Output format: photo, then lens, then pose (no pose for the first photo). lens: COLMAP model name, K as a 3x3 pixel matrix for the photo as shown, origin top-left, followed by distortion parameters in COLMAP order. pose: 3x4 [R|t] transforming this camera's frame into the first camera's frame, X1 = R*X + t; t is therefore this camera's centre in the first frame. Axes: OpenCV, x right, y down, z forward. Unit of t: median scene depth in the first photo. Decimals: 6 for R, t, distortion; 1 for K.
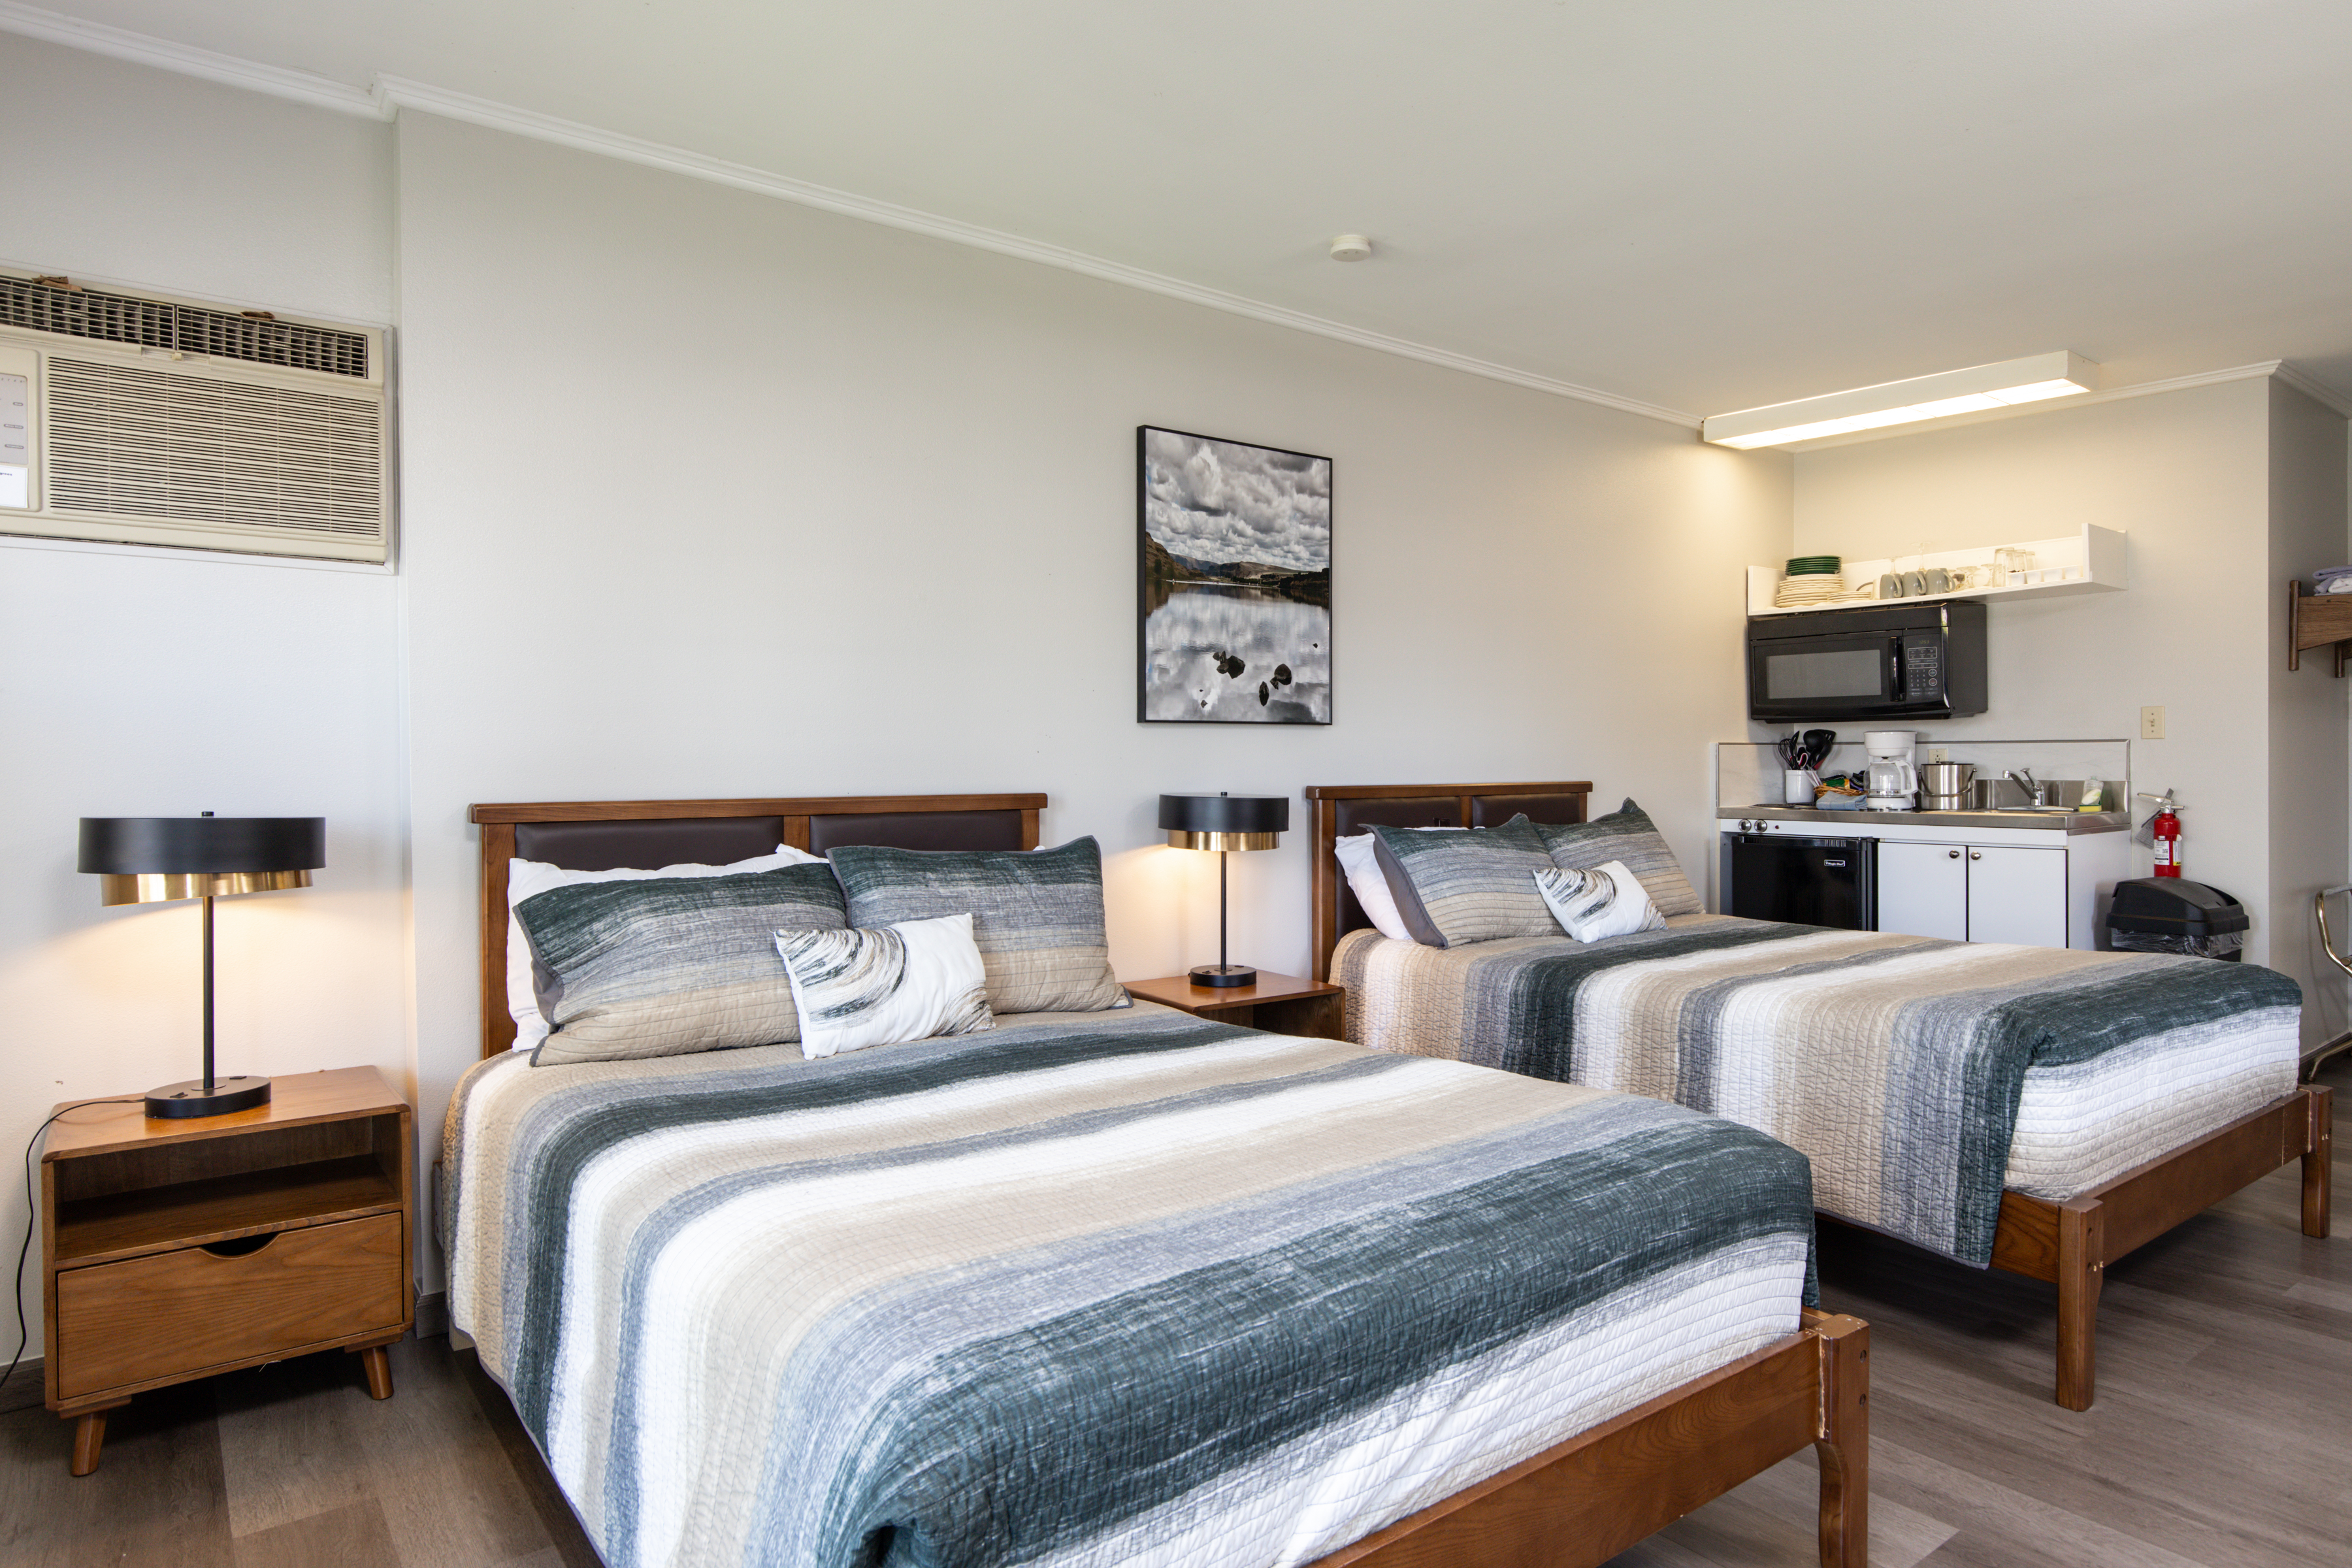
lens RADIAL K [[1372.2, 0, 1176.0], [0, 1372.2, 784.0], [0, 0, 1]] dist [0.002896, -0.000732]
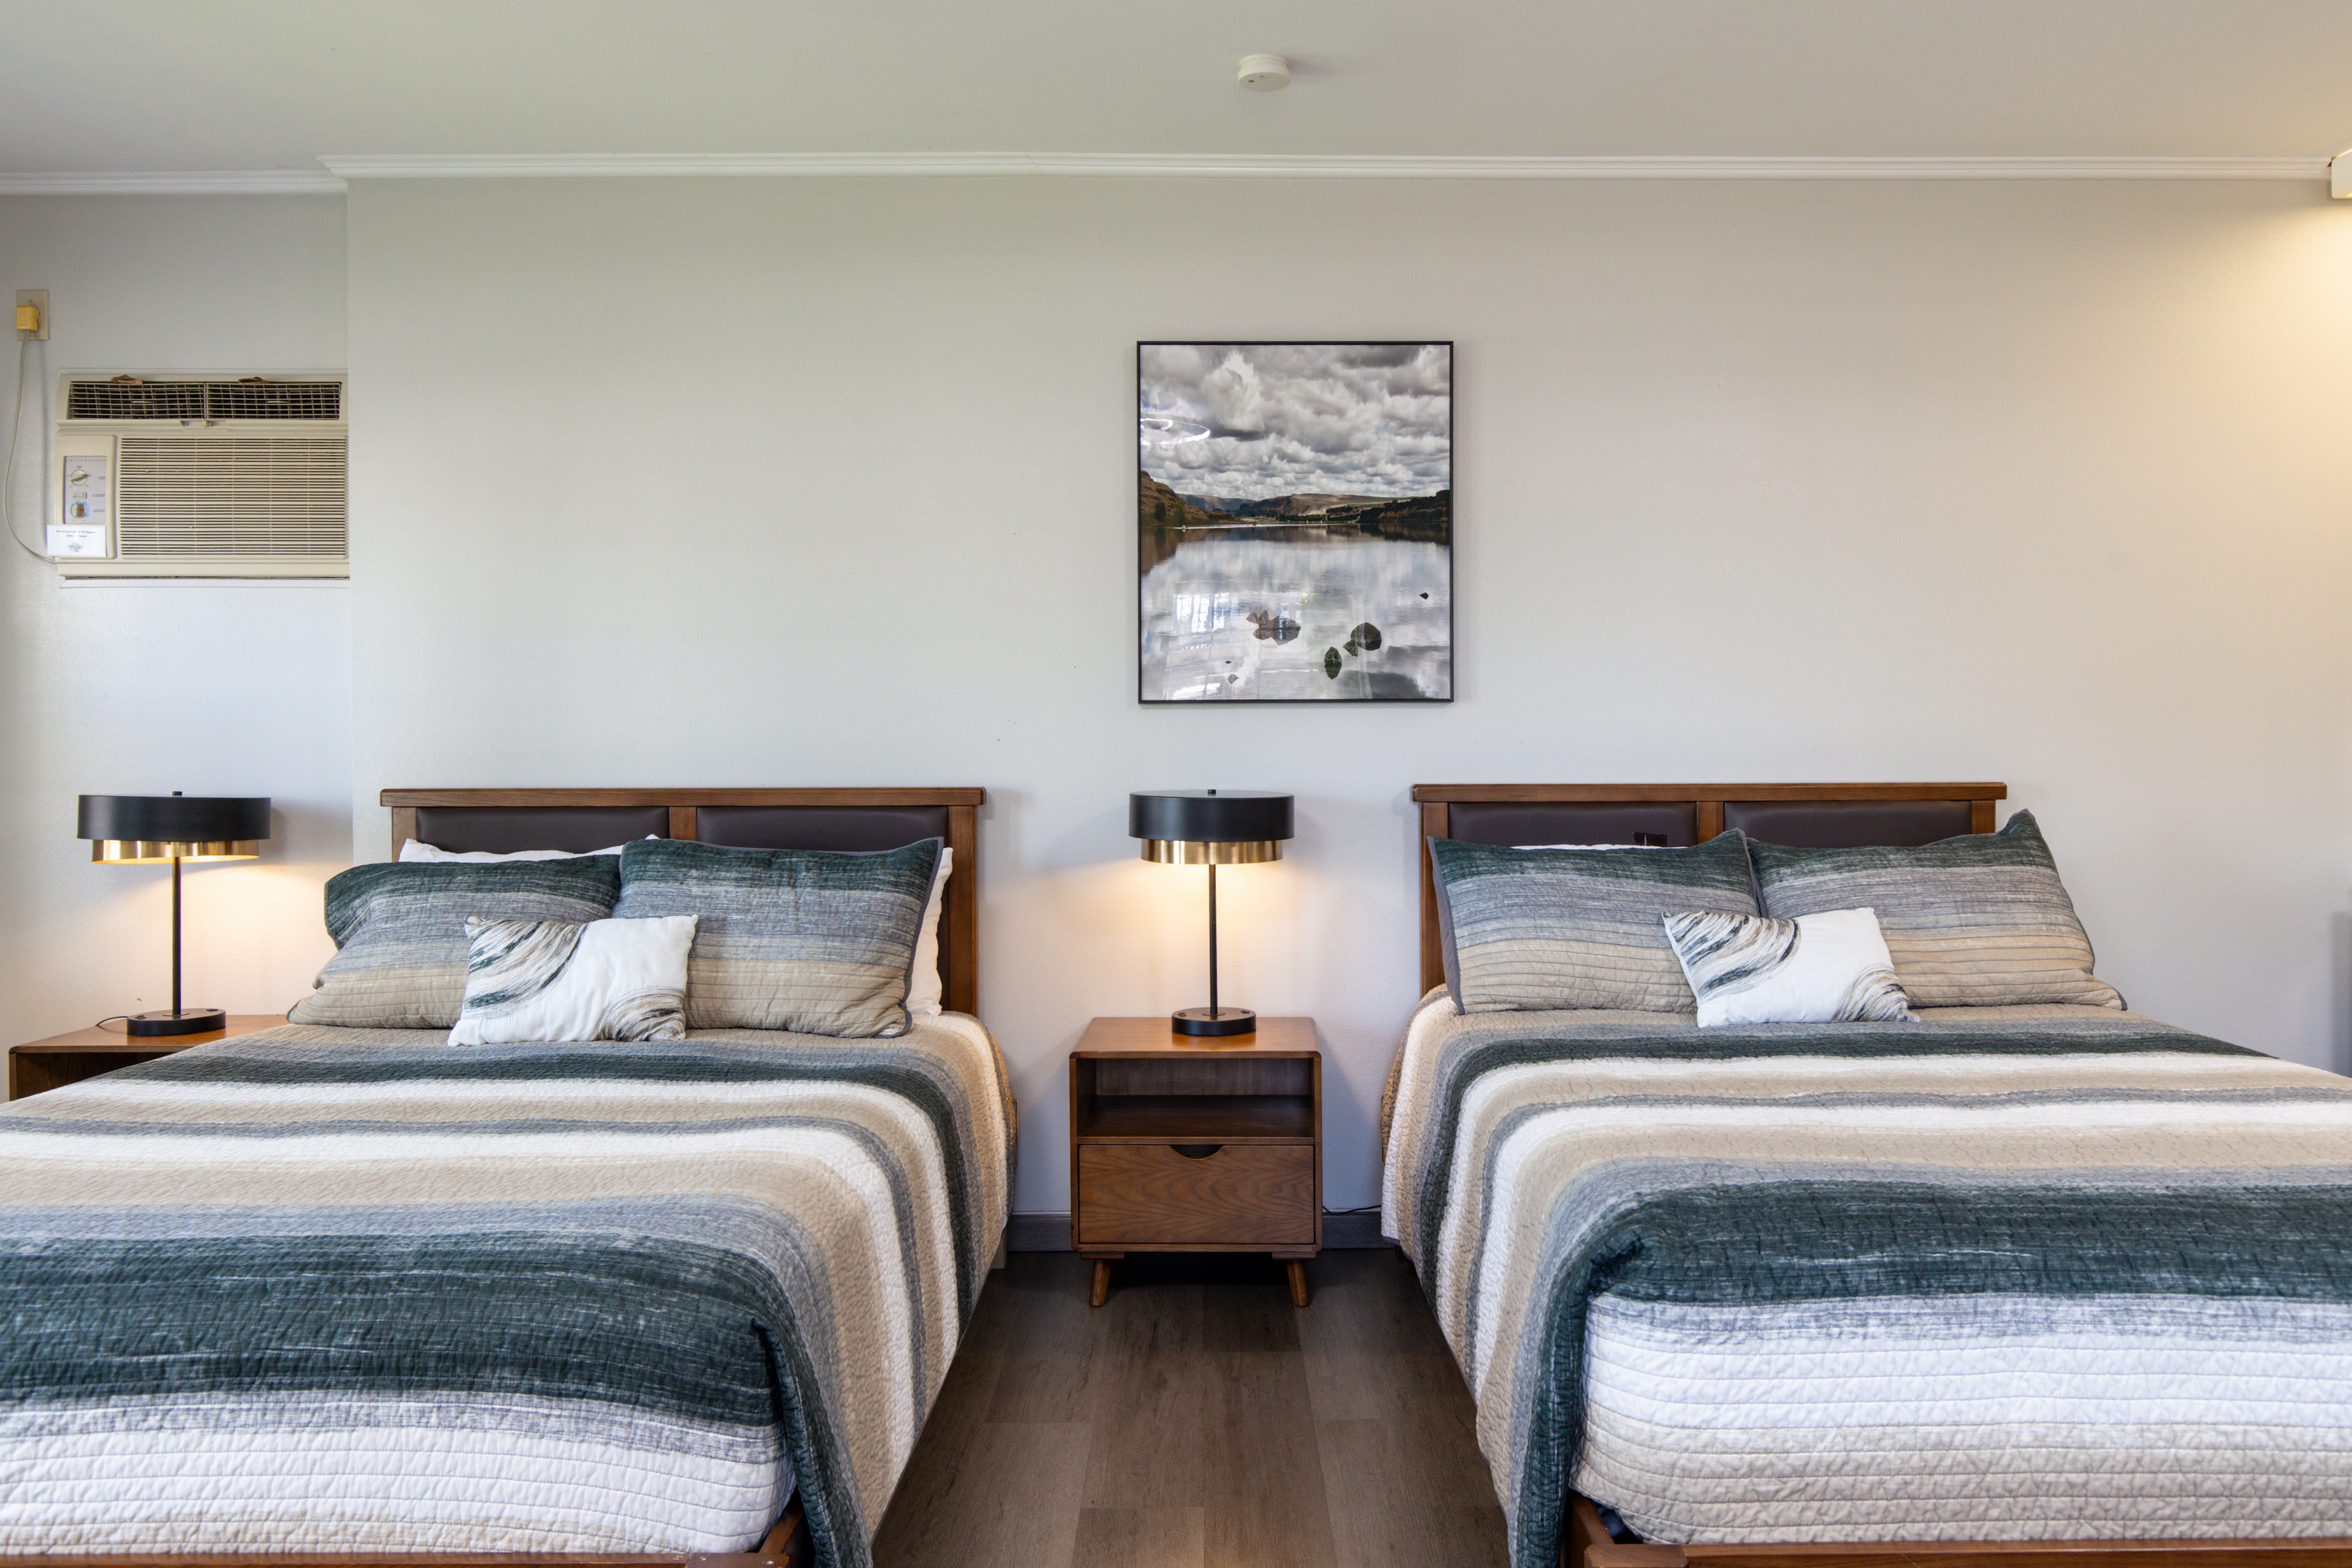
lens RADIAL K [[1611.8, 0, 1176.0], [0, 1611.8, 784.0], [0, 0, 1]] dist [-0.004419, 0.002025]
pose [[0.805825, 0.012872, -0.592014, 0.549773], [-0.009753, 0.999917, 0.008464, -0.004917], [0.592073, -0.001047, 0.805883, 0.228407]]
